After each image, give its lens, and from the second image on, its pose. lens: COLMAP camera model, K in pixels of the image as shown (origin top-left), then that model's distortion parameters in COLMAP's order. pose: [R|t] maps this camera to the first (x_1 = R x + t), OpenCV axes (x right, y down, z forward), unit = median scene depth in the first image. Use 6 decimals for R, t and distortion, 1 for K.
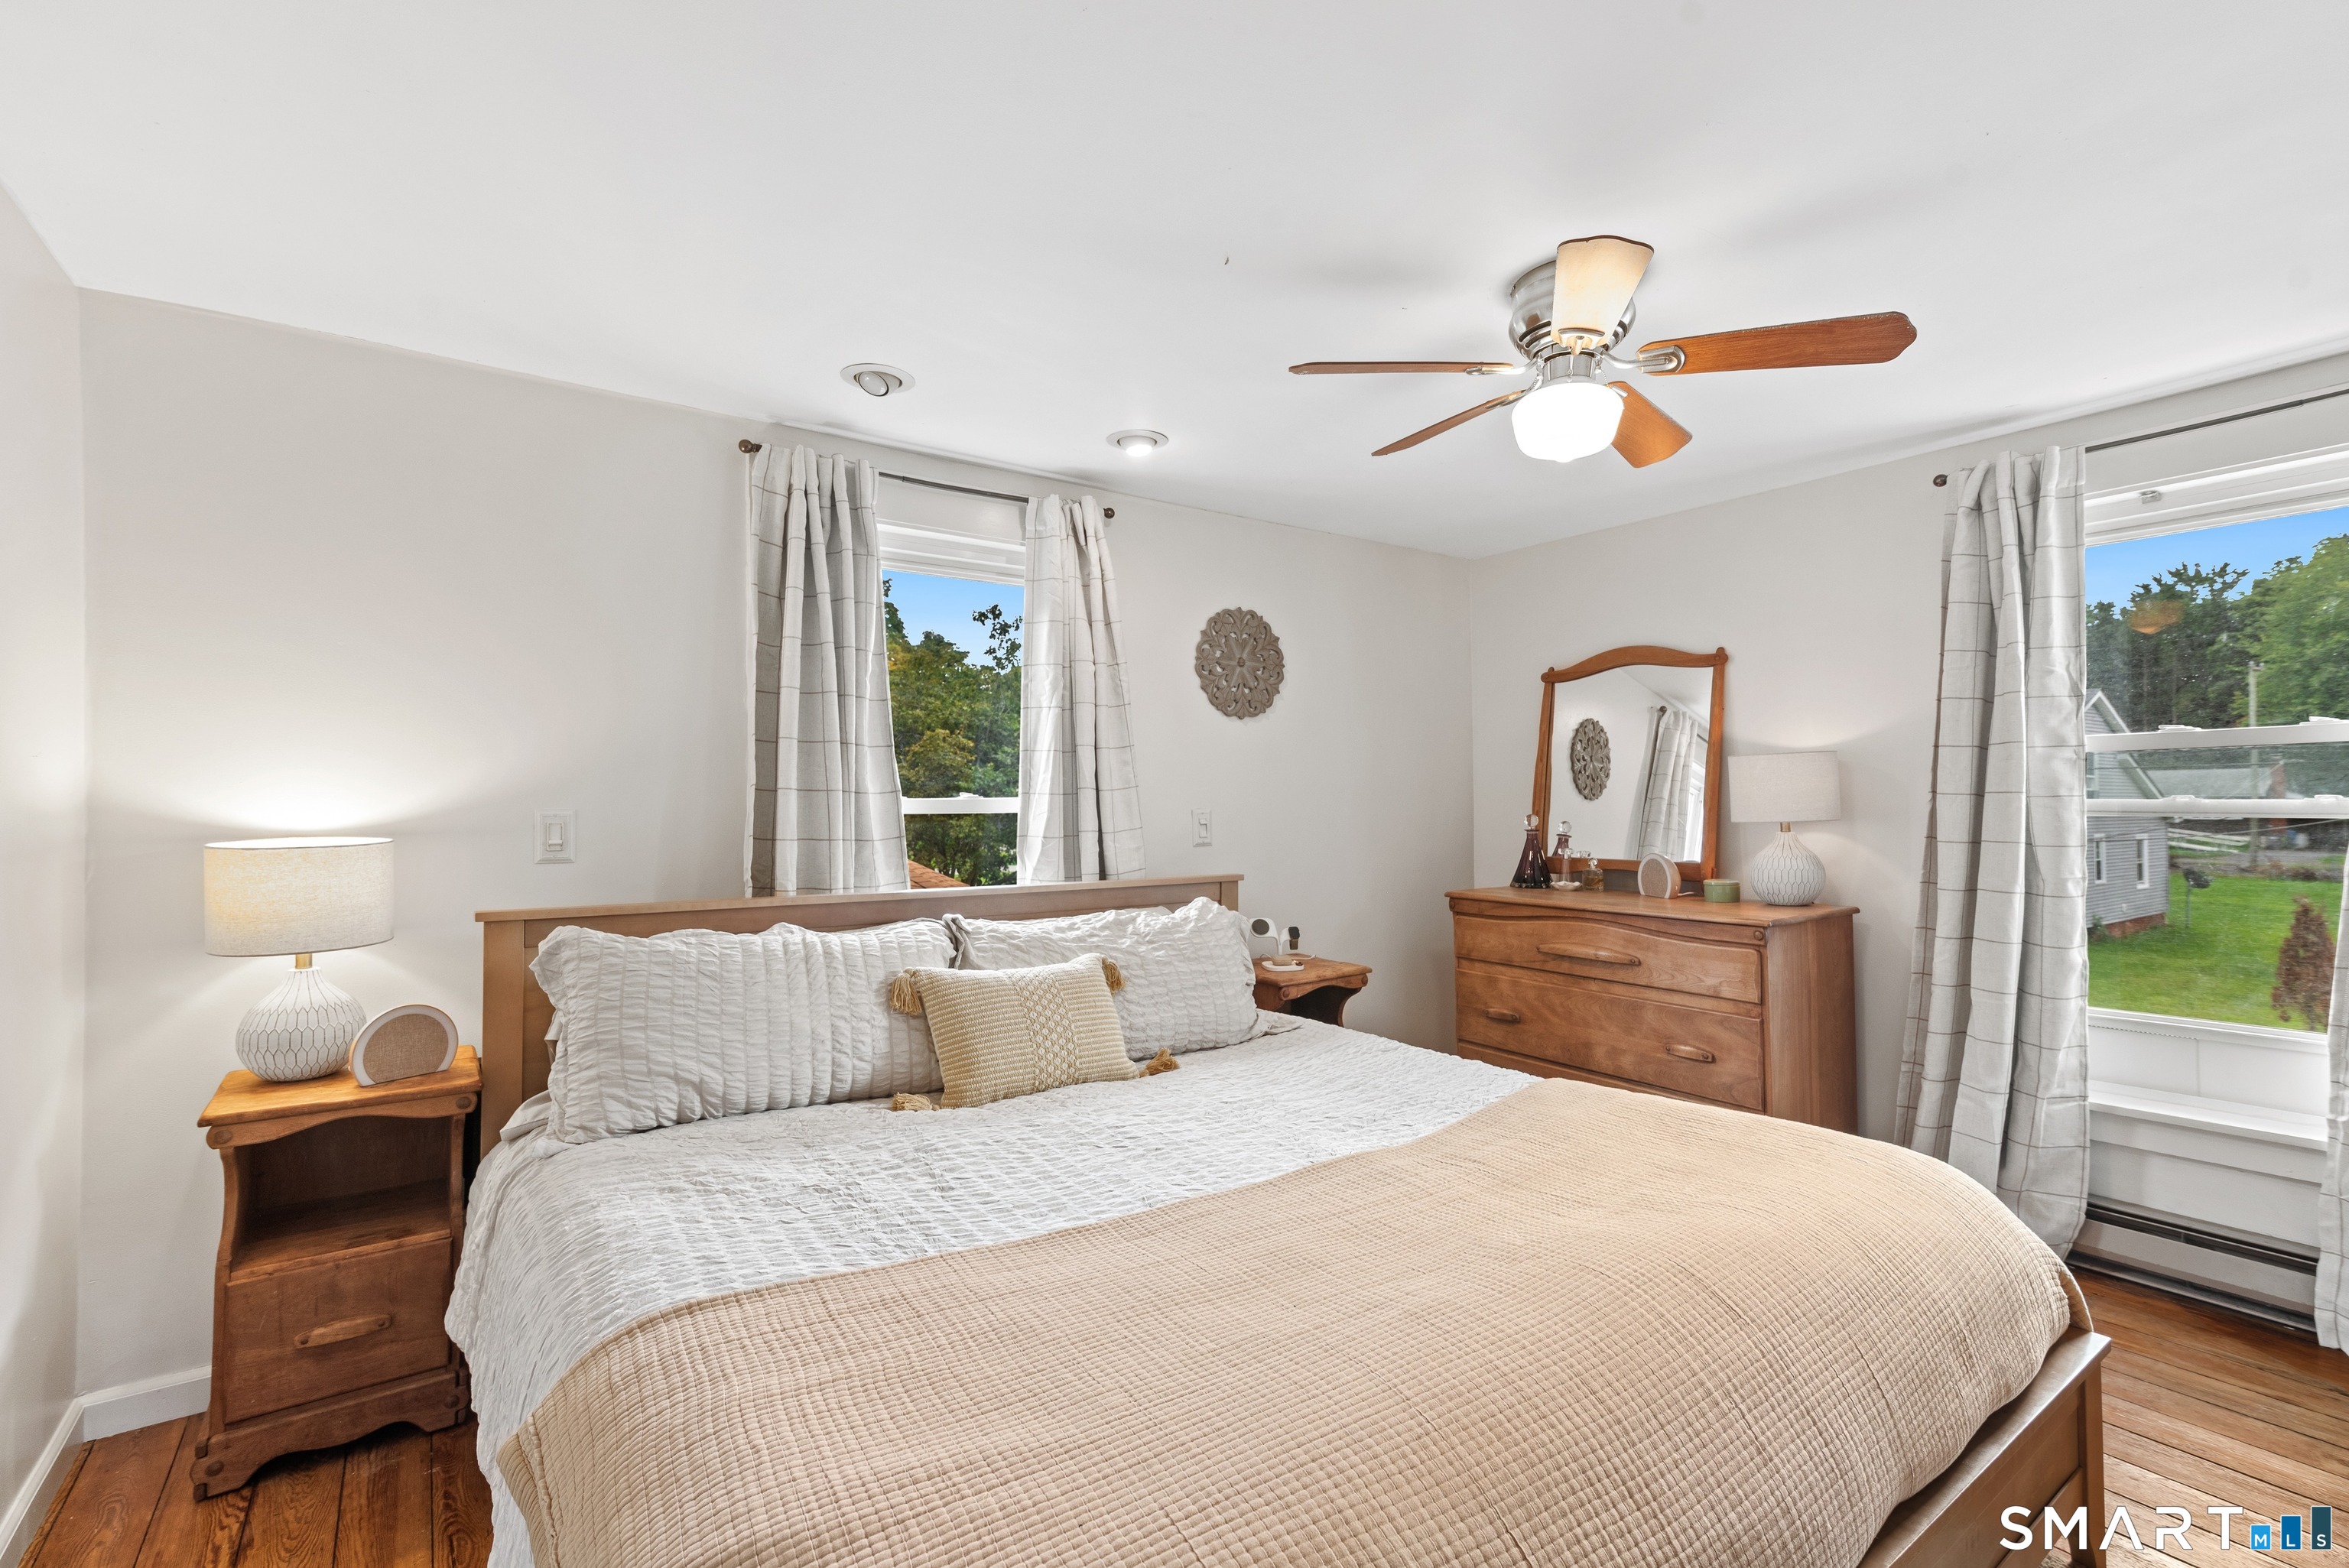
lens RADIAL K [[1066.2, 0, 1171.1], [0, 1066.2, 775.8], [0, 0, 1]] dist [0.023567, 0.000237]
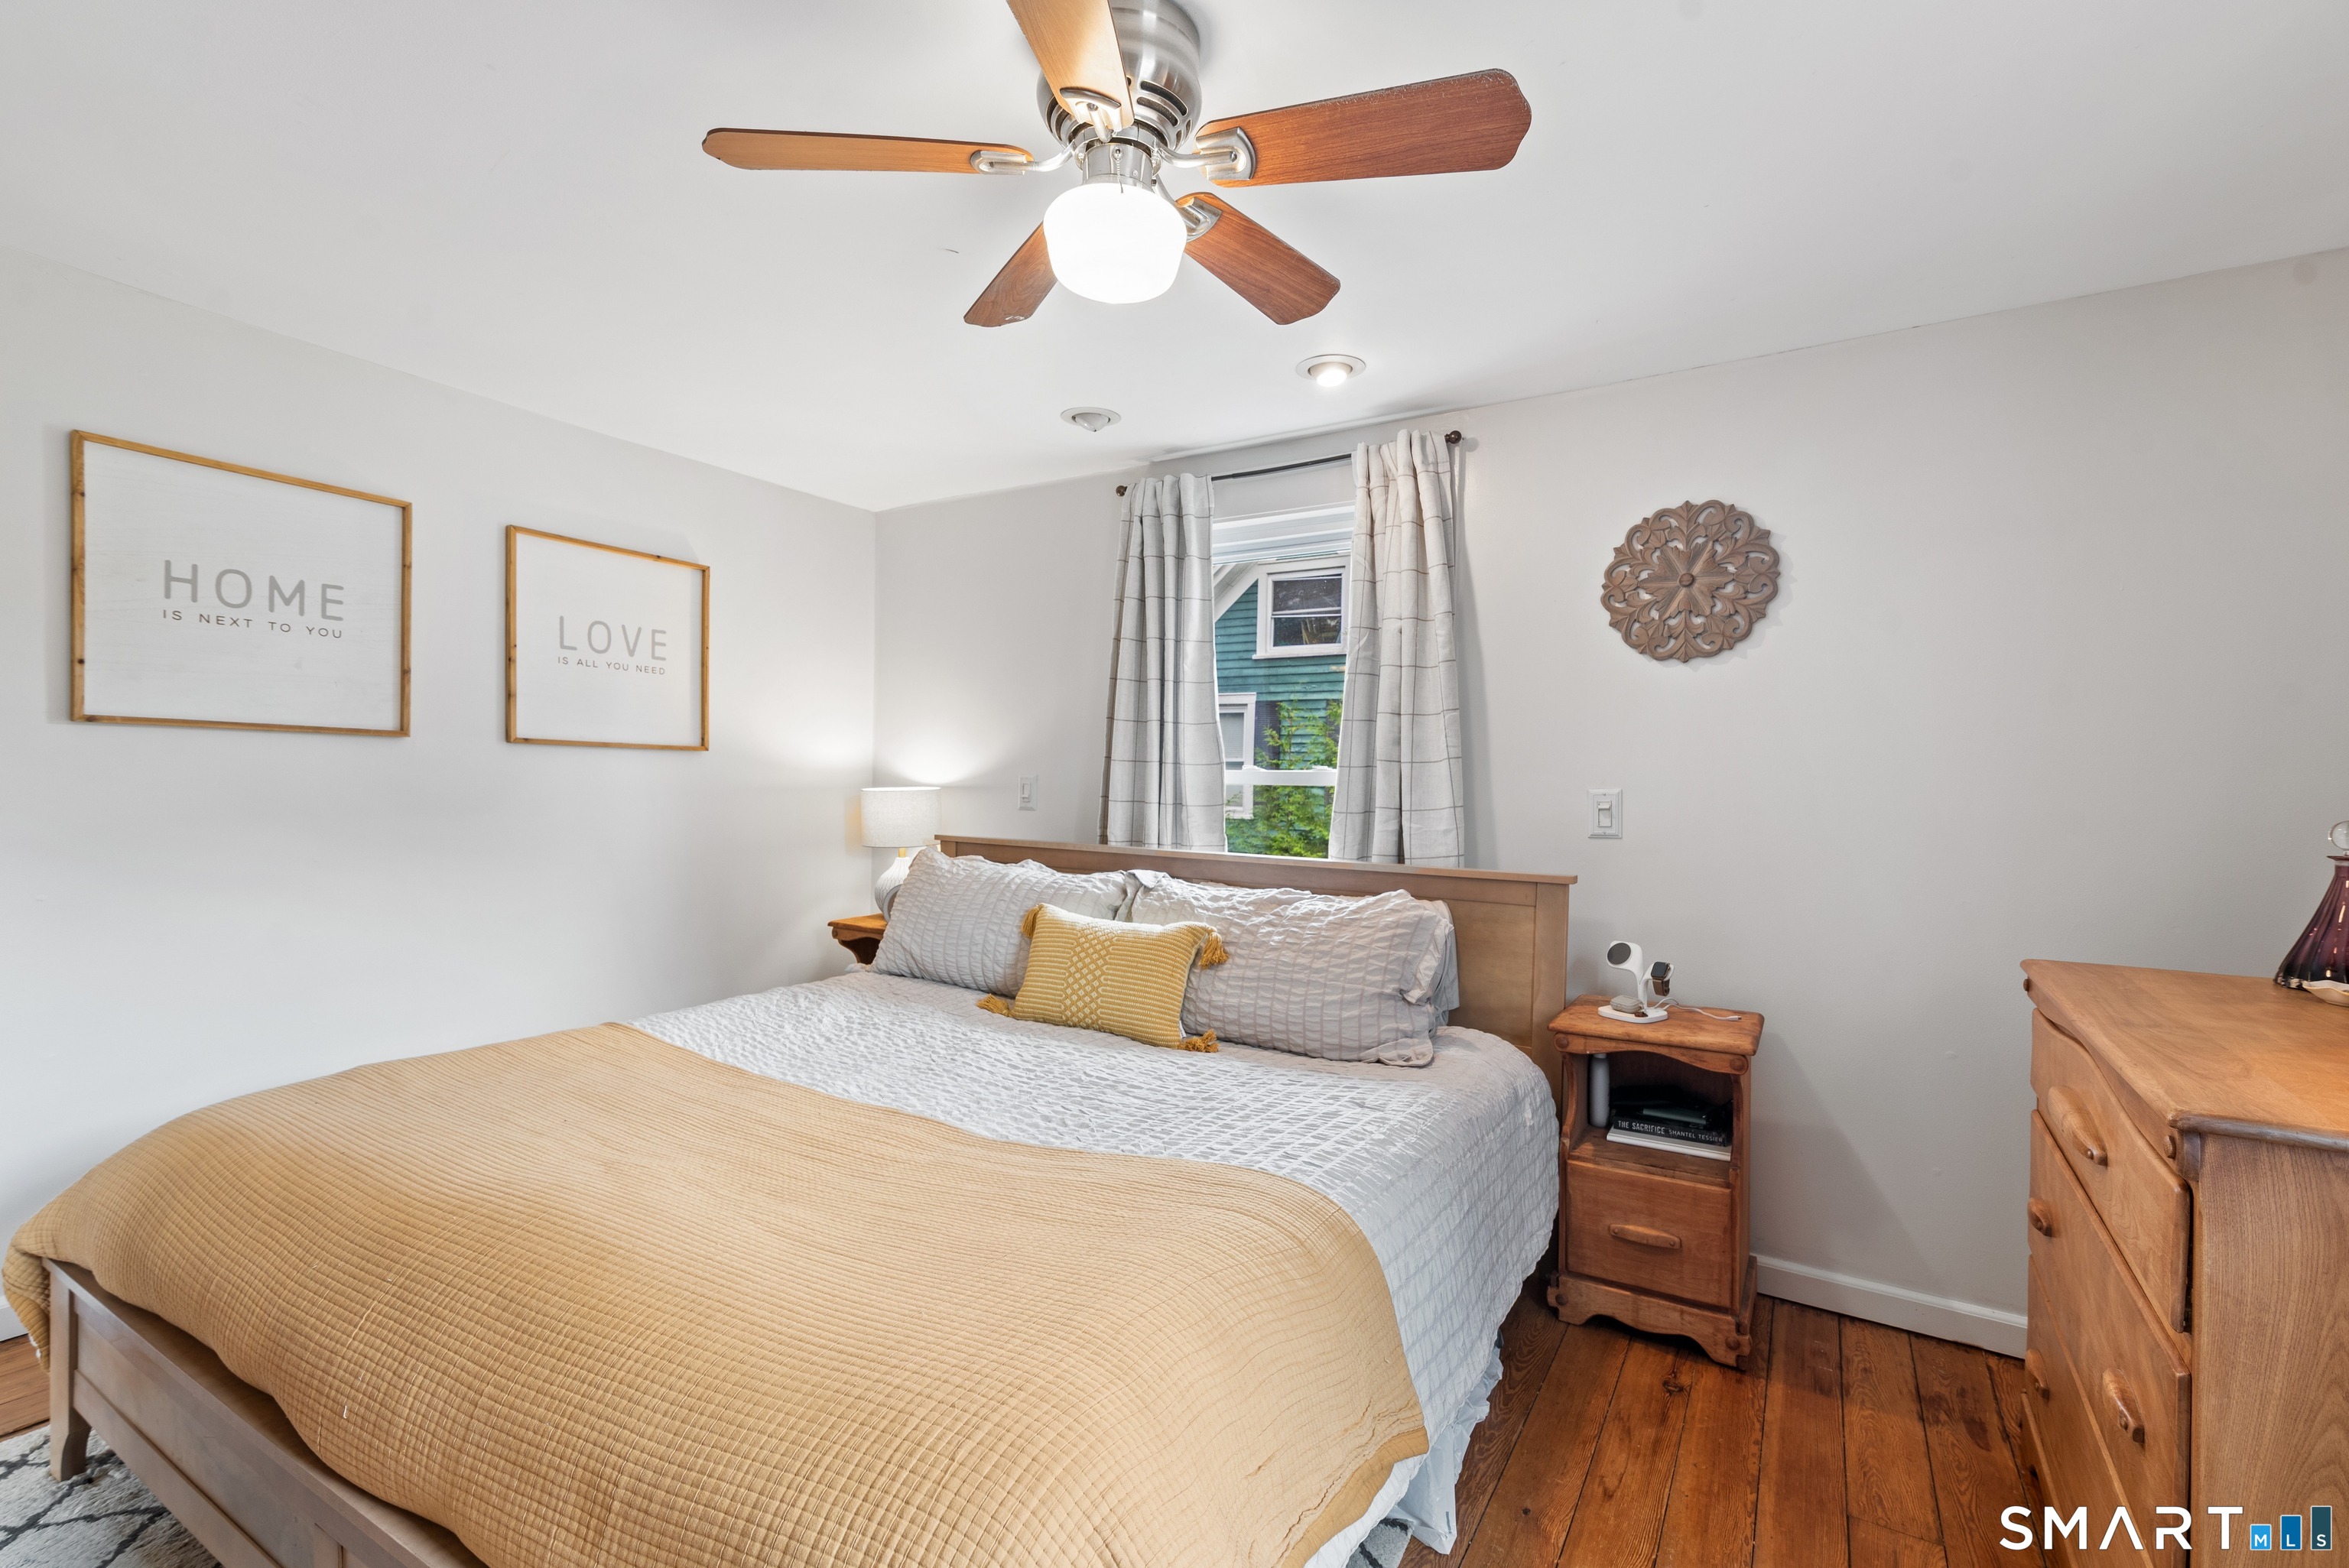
lens RADIAL K [[1066.2, 0, 1171.1], [0, 1066.2, 775.8], [0, 0, 1]] dist [0.023567, 0.000237]
pose [[0.375705, 0.006949, -0.926713, 0.699186], [0.002721, 0.999959, 0.008601, 0.017255], [0.926735, -0.005753, 0.375671, 0.500294]]
